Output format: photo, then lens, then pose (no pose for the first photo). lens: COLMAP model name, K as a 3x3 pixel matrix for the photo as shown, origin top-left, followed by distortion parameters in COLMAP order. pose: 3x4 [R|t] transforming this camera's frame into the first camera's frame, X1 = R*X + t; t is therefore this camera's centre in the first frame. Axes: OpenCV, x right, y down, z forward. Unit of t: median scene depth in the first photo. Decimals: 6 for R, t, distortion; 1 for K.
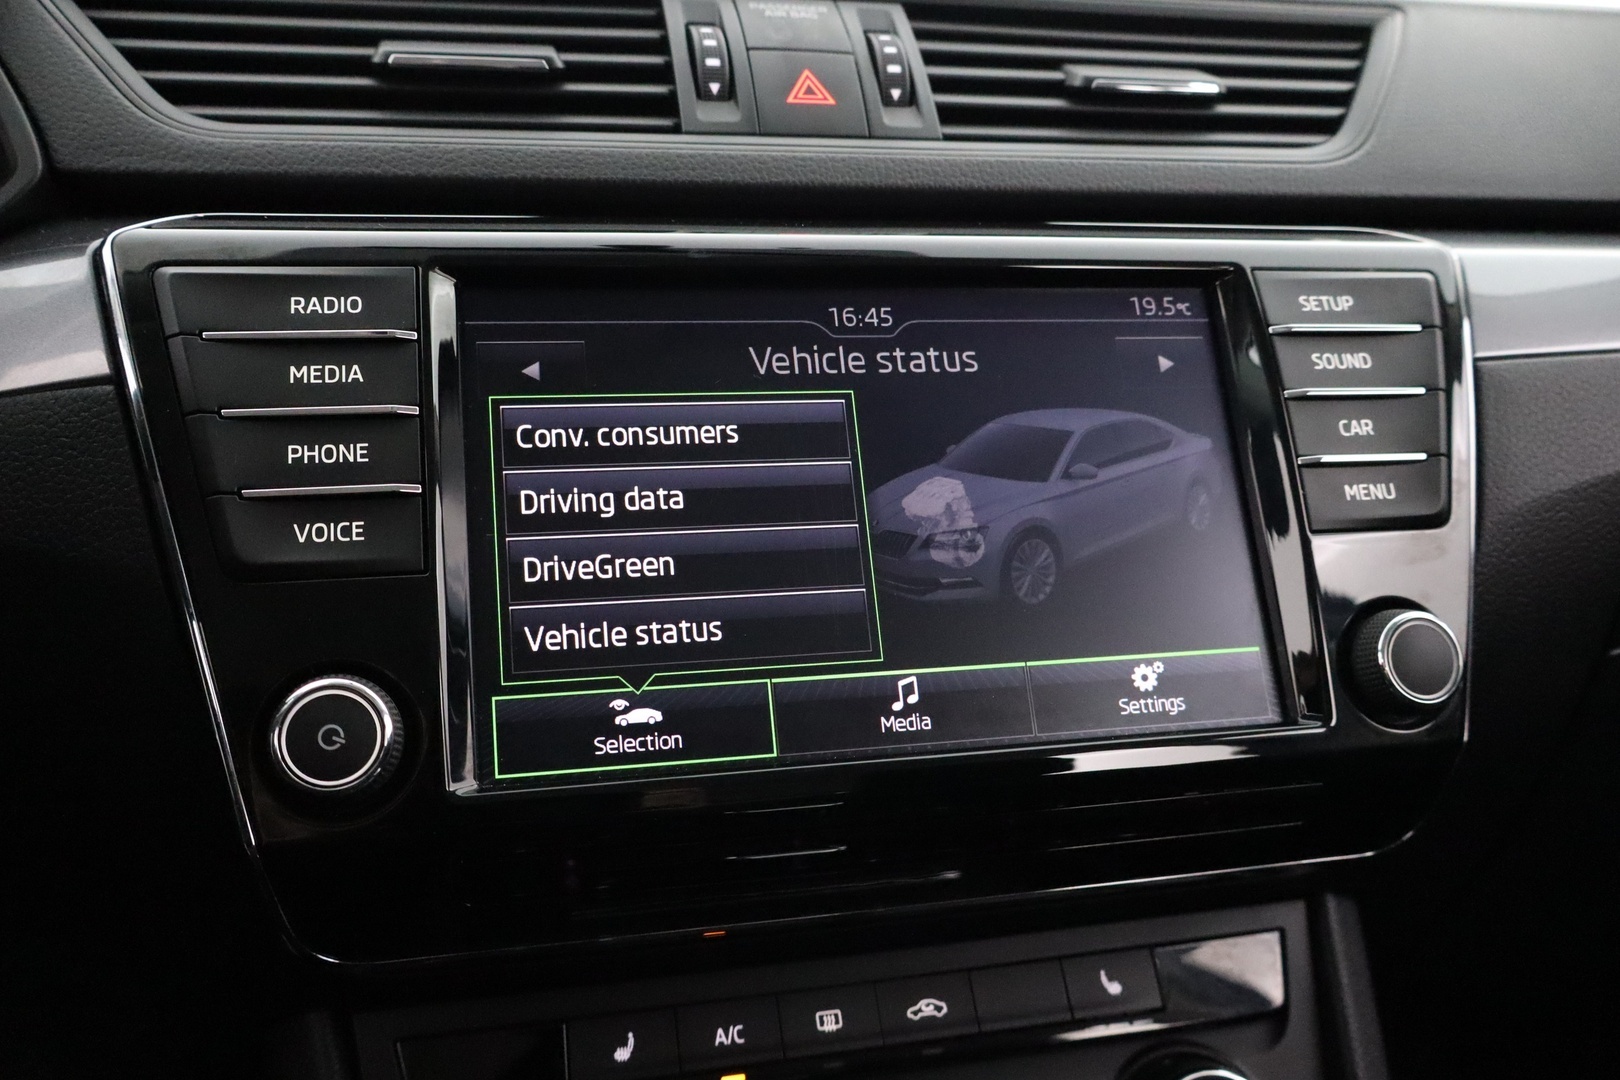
lens RADIAL K [[1332.9, 0, 810.0], [0, 1332.9, 540.0], [0, 0, 1]] dist [-0.002021, 0.000775]
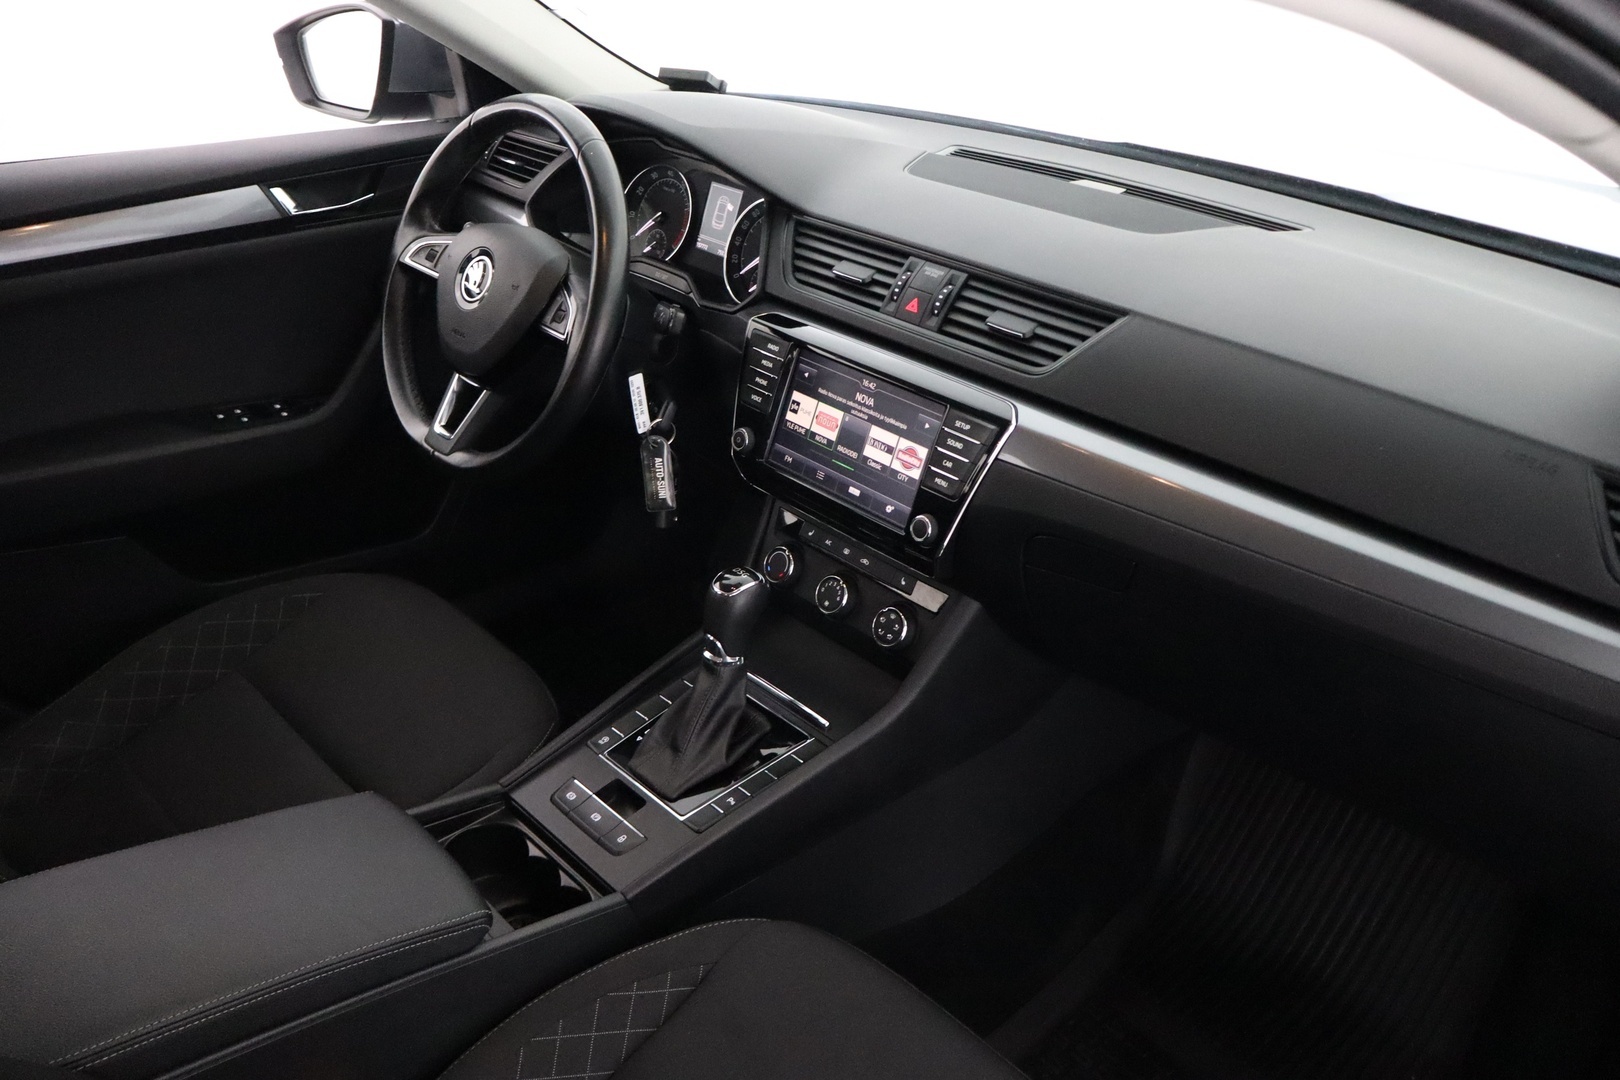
lens RADIAL K [[1332.9, 0, 810.0], [0, 1332.9, 540.0], [0, 0, 1]] dist [-0.002021, 0.000775]
pose [[0.496253, 0.435355, -0.751132, 2.861441], [-0.140918, 0.894101, 0.425119, -1.301340], [0.856665, -0.105119, 0.505049, -1.040814]]
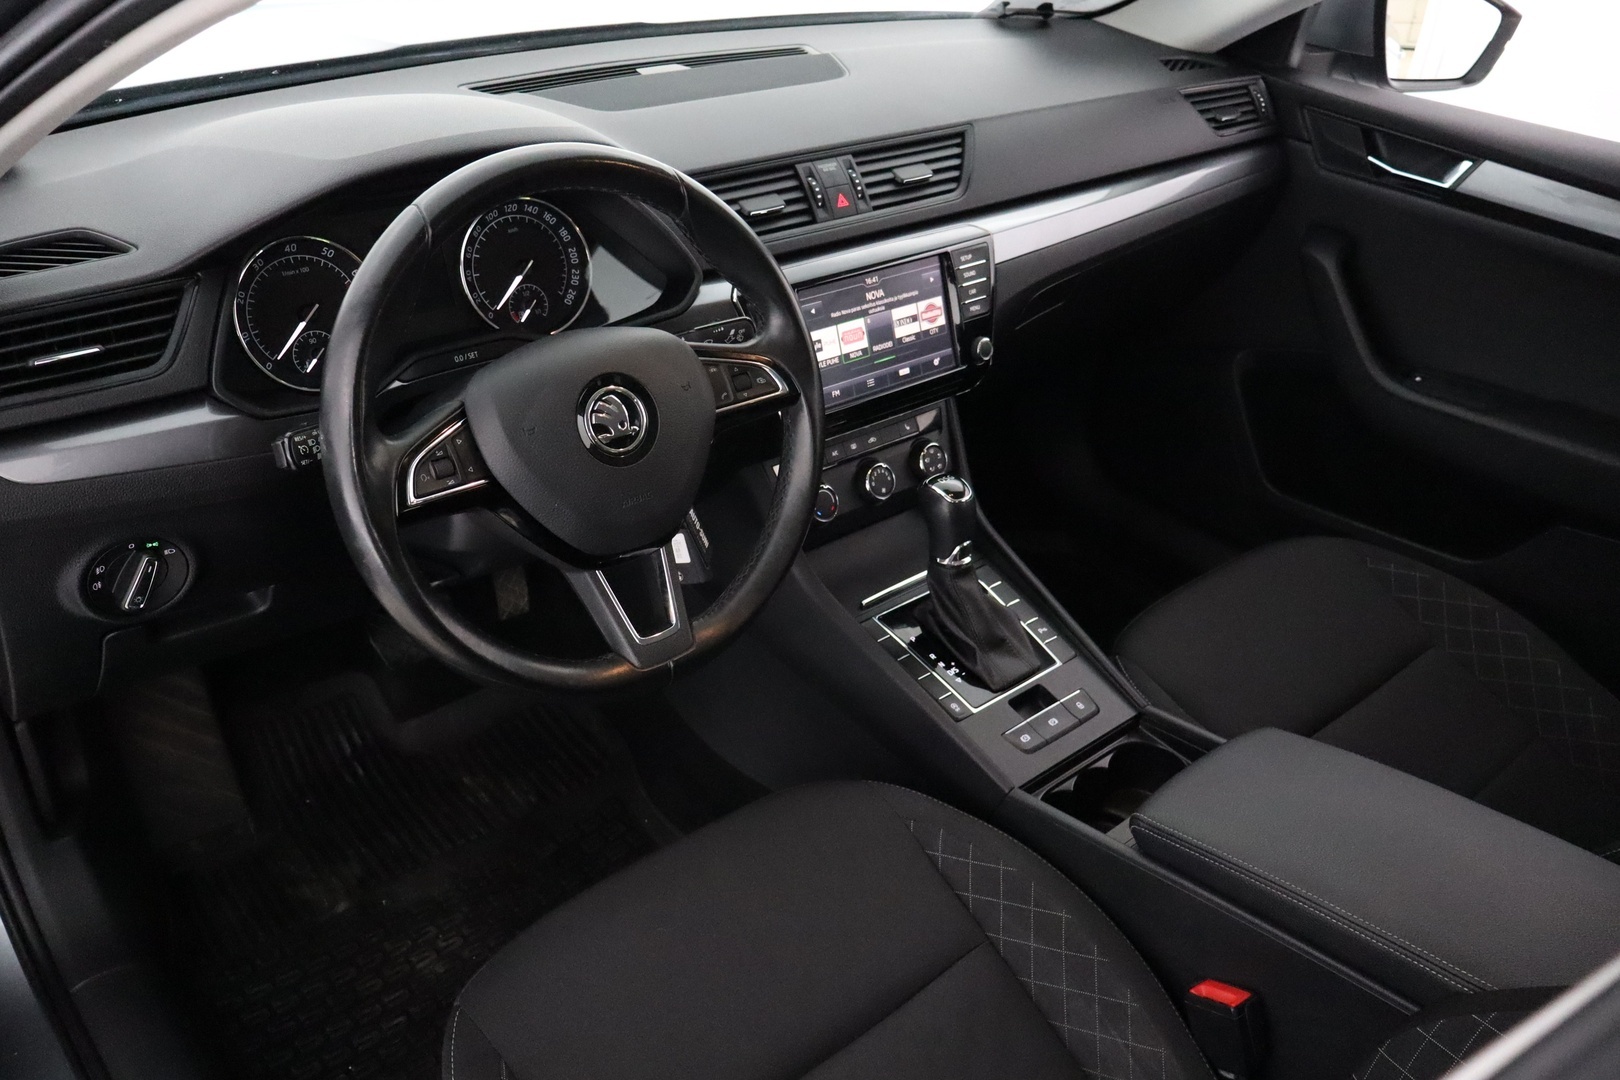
lens RADIAL K [[1332.9, 0, 810.0], [0, 1332.9, 540.0], [0, 0, 1]] dist [-0.002021, 0.000775]
pose [[0.884808, -0.185830, 0.427297, -1.914801], [-0.017408, 0.903208, 0.428849, -1.136739], [-0.465631, -0.386887, 0.795931, -2.314717]]
